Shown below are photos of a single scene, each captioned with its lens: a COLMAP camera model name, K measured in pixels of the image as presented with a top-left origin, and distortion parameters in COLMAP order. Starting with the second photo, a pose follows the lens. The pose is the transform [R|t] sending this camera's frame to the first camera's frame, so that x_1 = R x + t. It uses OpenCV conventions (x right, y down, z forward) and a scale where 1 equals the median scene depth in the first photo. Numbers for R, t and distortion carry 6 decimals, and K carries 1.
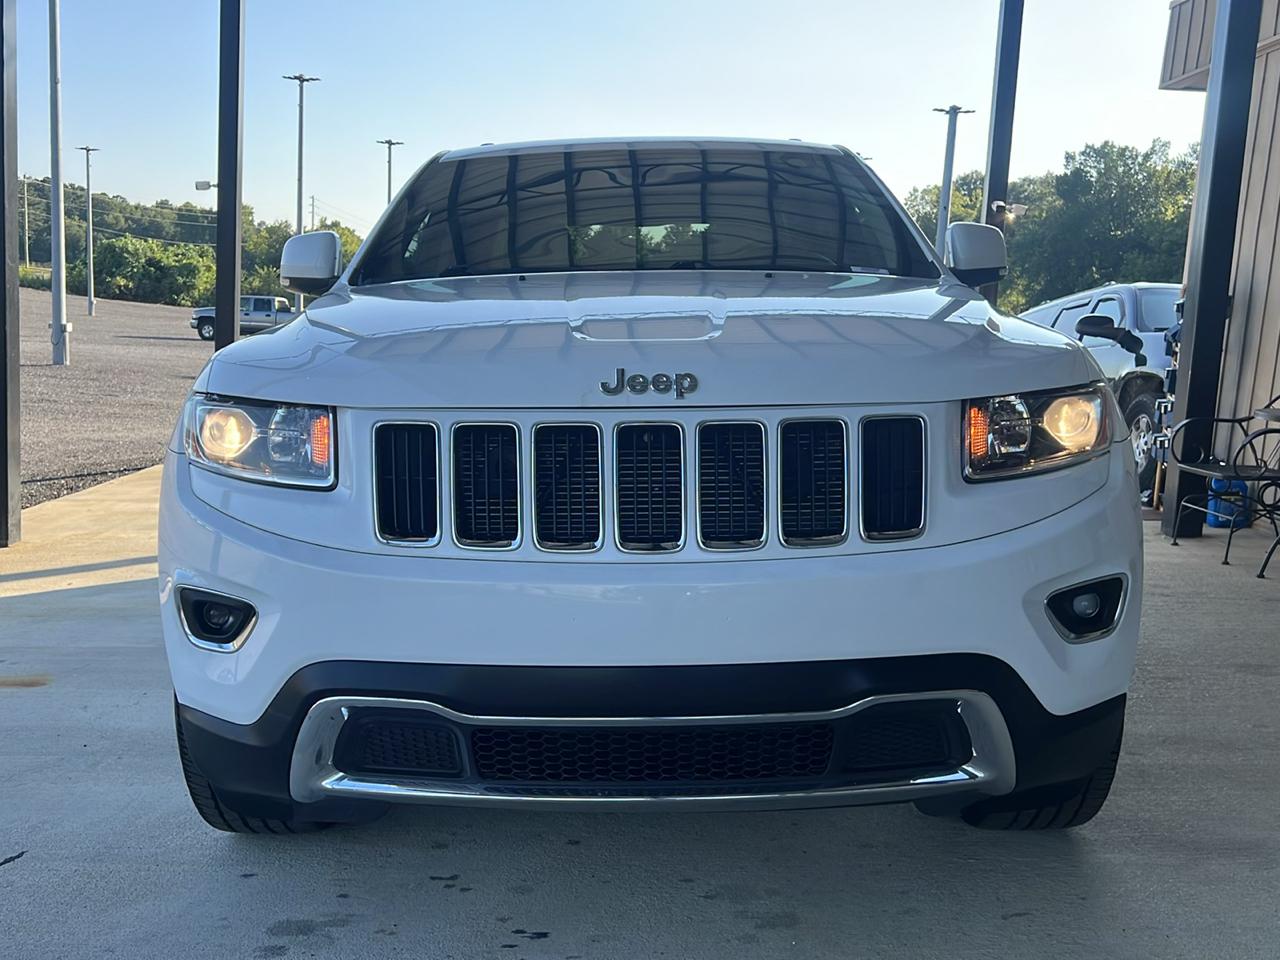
lens RADIAL K [[1227.2, 0, 637.5], [0, 1227.2, 479.5], [0, 0, 1]] dist [0.034925, -0.027908]
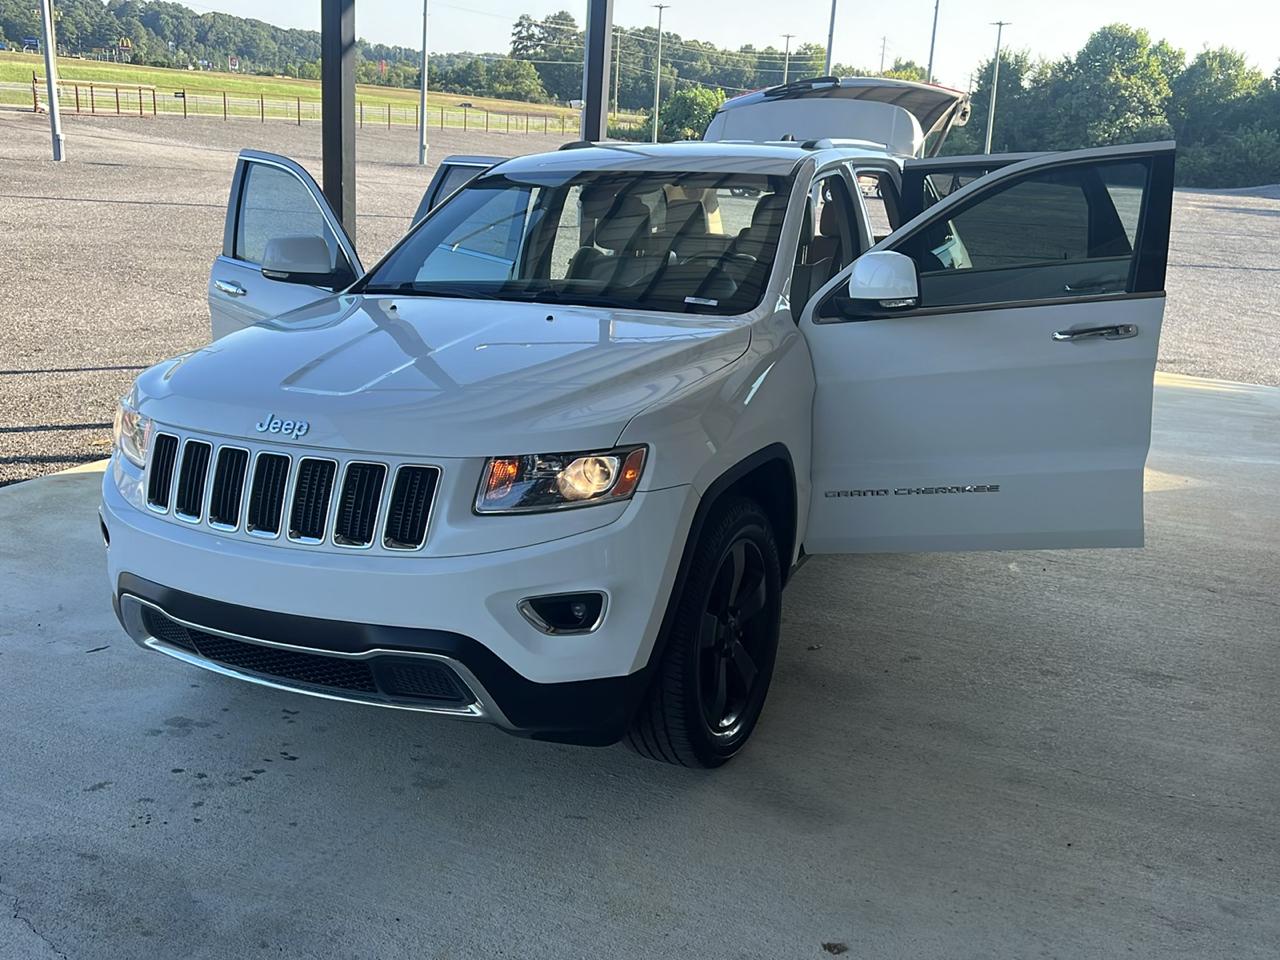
lens RADIAL K [[1227.2, 0, 637.5], [0, 1227.2, 479.5], [0, 0, 1]] dist [0.034925, -0.027908]
pose [[0.901574, 0.118466, -0.416090, 0.973027], [-0.067034, 0.988415, 0.136167, -0.231672], [0.427401, -0.094872, 0.899070, -0.187638]]
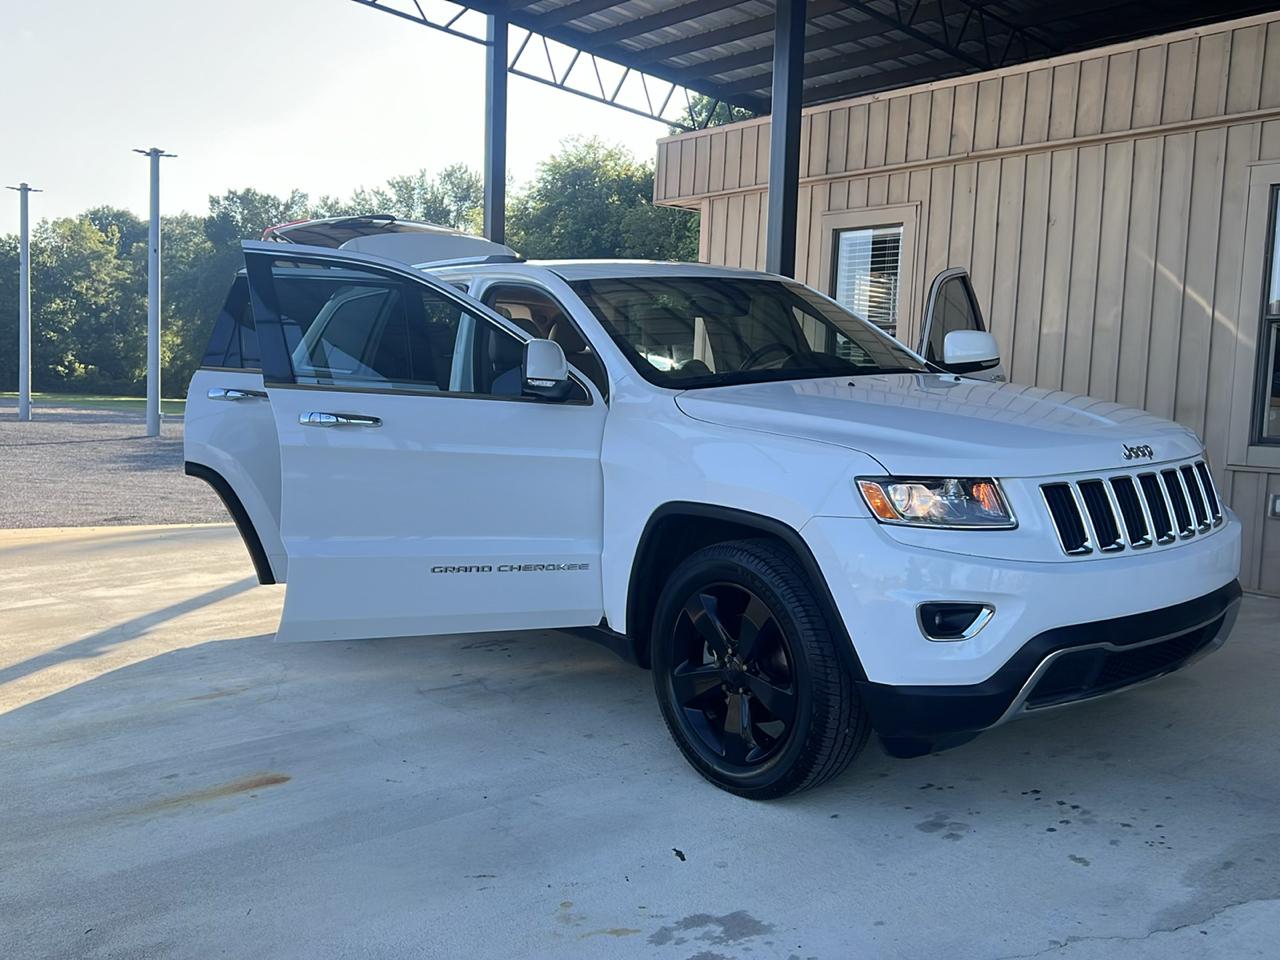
lens RADIAL K [[1218.9, 0, 638.8], [0, 1218.9, 487.4], [0, 0, 1]] dist [0.061257, -0.094404]
pose [[0.778076, -0.074920, 0.623686, -1.562127], [0.089804, 0.995930, 0.007602, -0.096901], [-0.621717, 0.050094, 0.781638, 0.035995]]
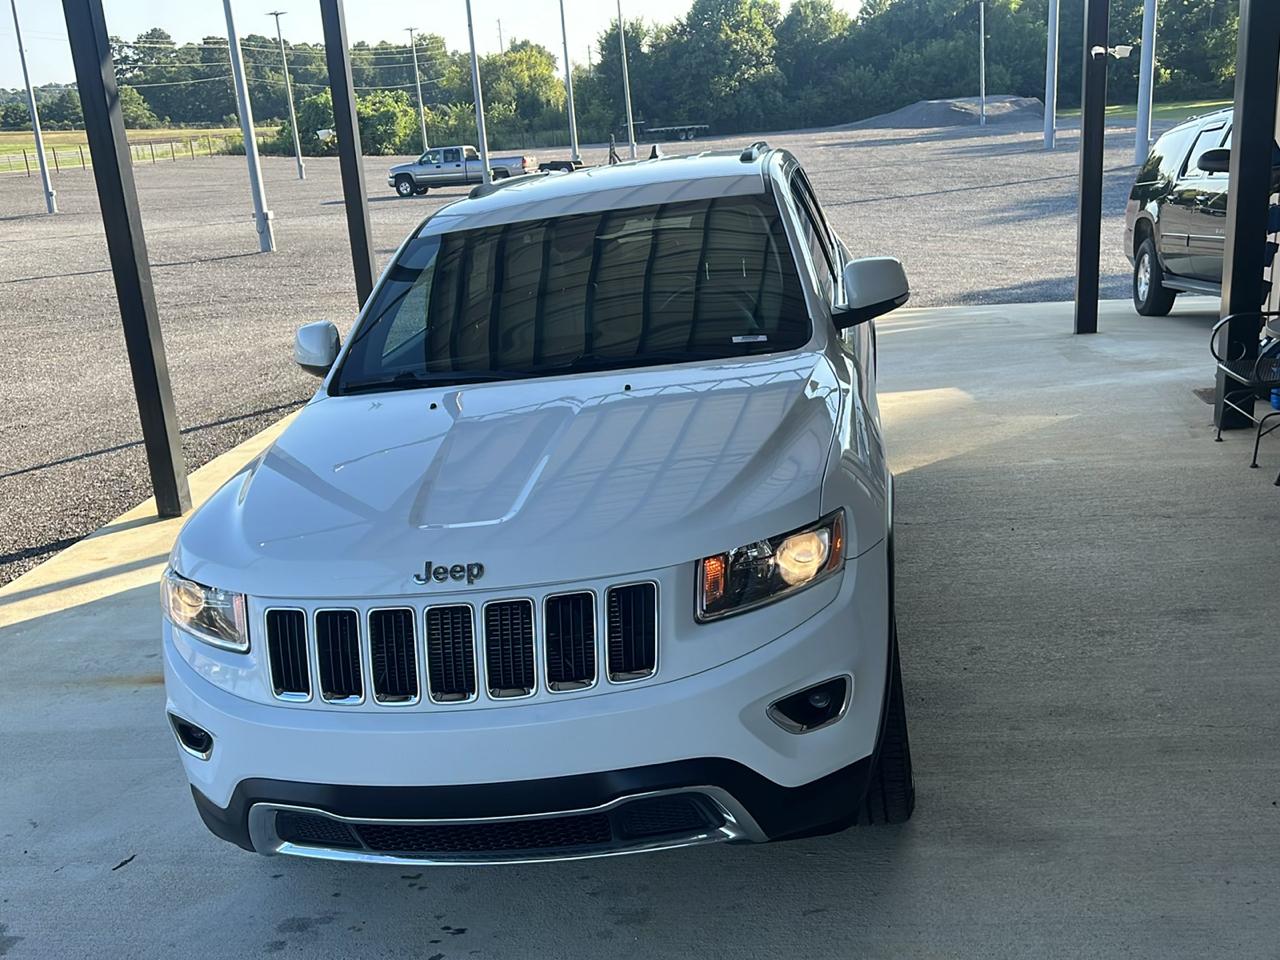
lens RADIAL K [[1227.2, 0, 637.5], [0, 1227.2, 479.5], [0, 0, 1]] dist [0.034925, -0.027908]
pose [[0.979752, -0.071551, -0.186995, 0.432921], [0.100321, 0.983701, 0.149226, -0.329828], [0.173270, -0.164964, 0.970961, -0.230443]]
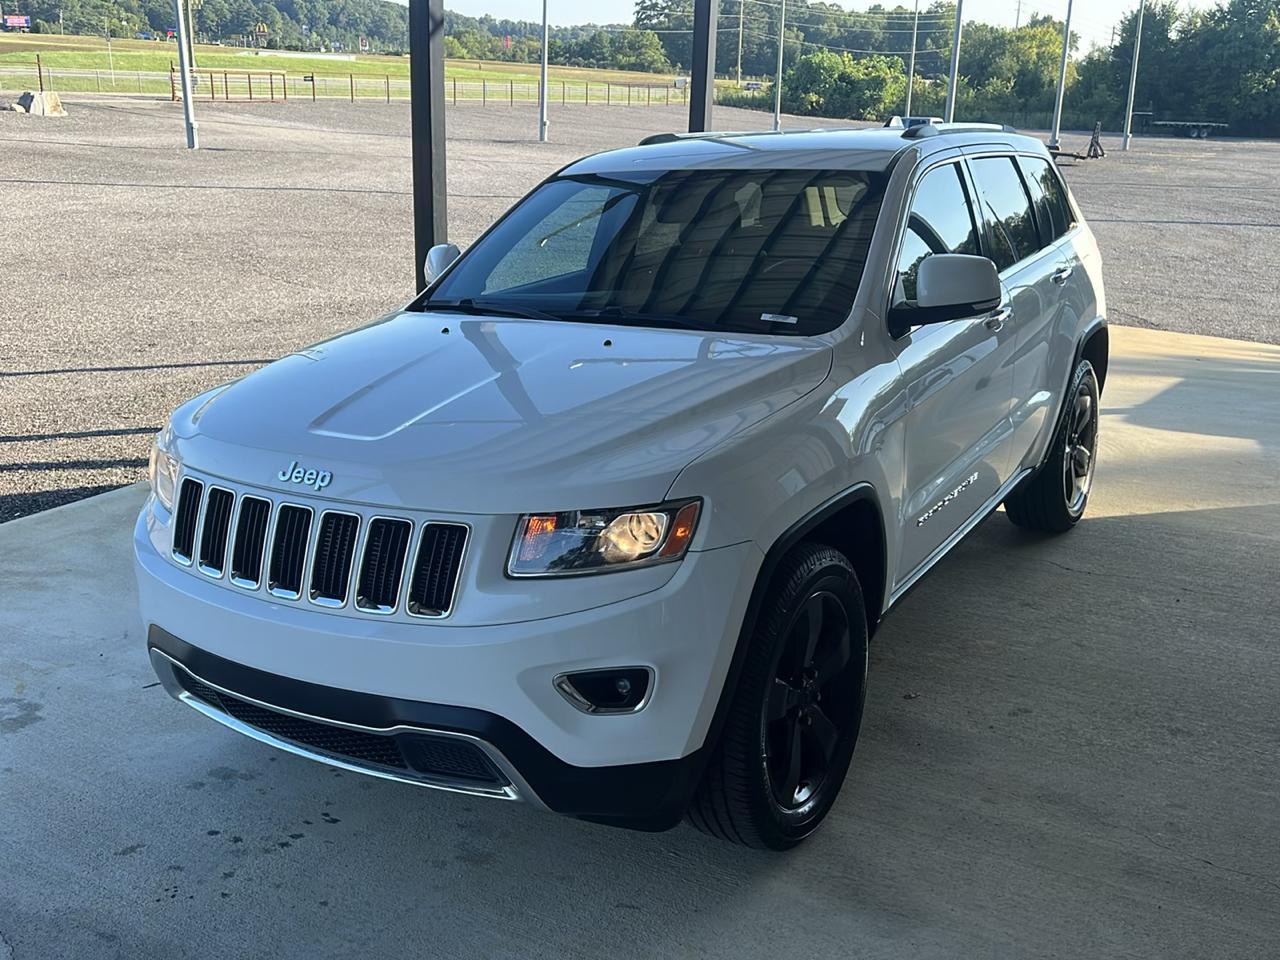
lens RADIAL K [[1231.4, 0, 638.4], [0, 1231.4, 477.6], [0, 0, 1]] dist [0.029736, -0.016051]
pose [[0.855596, 0.126400, -0.501975, 0.962063], [-0.050075, 0.985392, 0.162776, -0.300164], [0.515216, -0.114134, 0.849427, -0.005448]]
